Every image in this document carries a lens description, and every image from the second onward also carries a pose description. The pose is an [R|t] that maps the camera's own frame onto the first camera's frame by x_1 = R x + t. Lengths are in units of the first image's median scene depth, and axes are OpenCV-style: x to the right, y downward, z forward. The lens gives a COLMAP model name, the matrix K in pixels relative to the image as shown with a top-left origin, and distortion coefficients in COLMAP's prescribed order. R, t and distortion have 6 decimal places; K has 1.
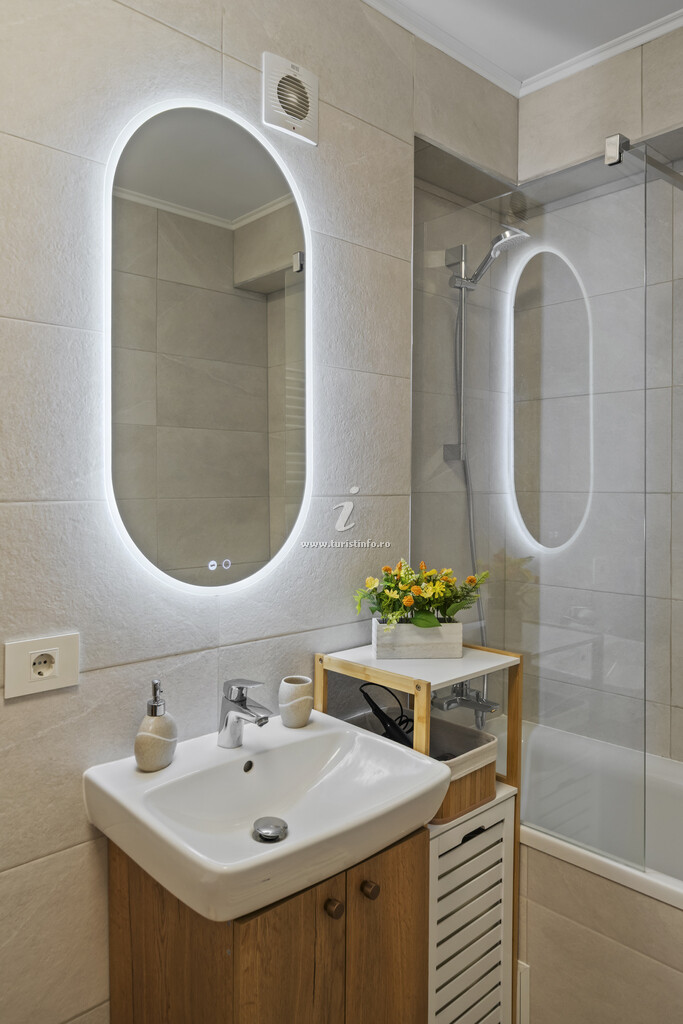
lens RADIAL K [[709.3, 0, 323.4], [0, 709.3, 500.2], [0, 0, 1]] dist [-0.003450, 0.002293]
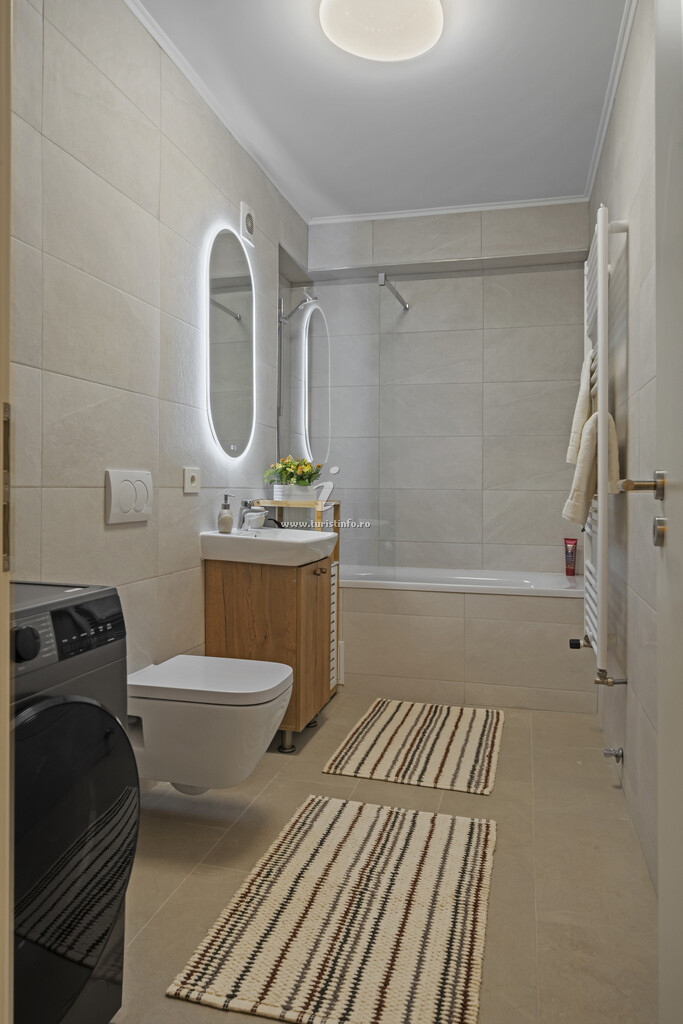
lens RADIAL K [[657.3, 0, 341.5], [0, 657.3, 512.0], [0, 0, 1]] dist [0.000441, 0.000828]
pose [[0.846153, -0.015778, 0.532706, -0.893797], [0.004353, 0.999733, 0.022695, 0.233312], [-0.532922, -0.016885, 0.845996, -0.808115]]
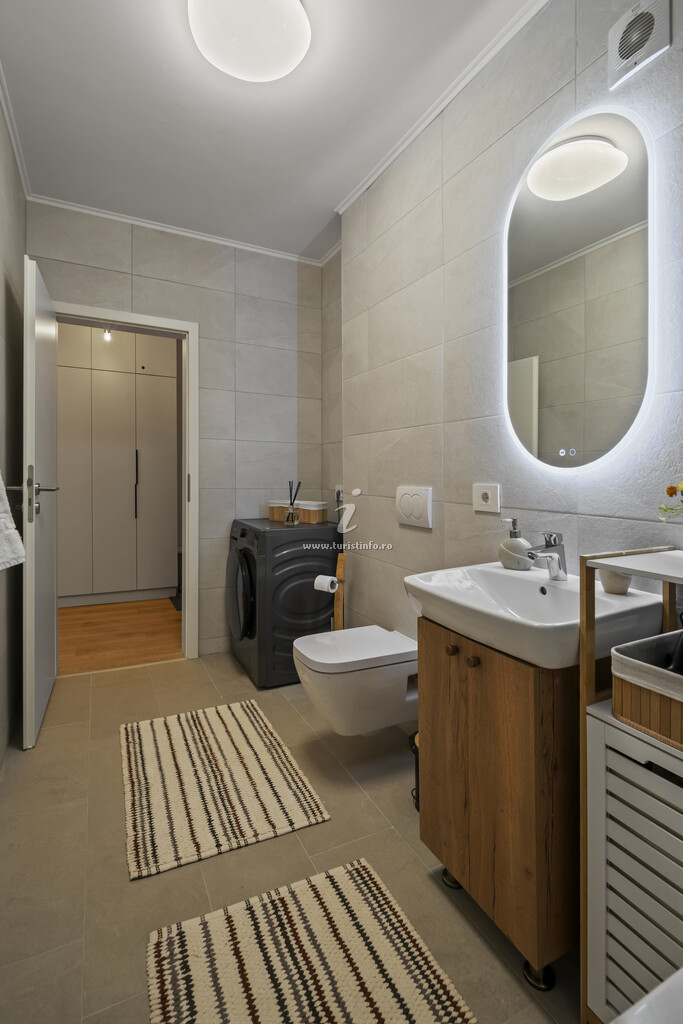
lens RADIAL K [[494.8, 0, 341.5], [0, 494.8, 512.0], [0, 0, 1]] dist [0.001599, -0.000115]
pose [[-0.274112, 0.069376, -0.959192, 0.882602], [-0.035004, 0.996014, 0.082042, 0.137916], [0.961061, 0.056064, -0.270591, 0.806584]]
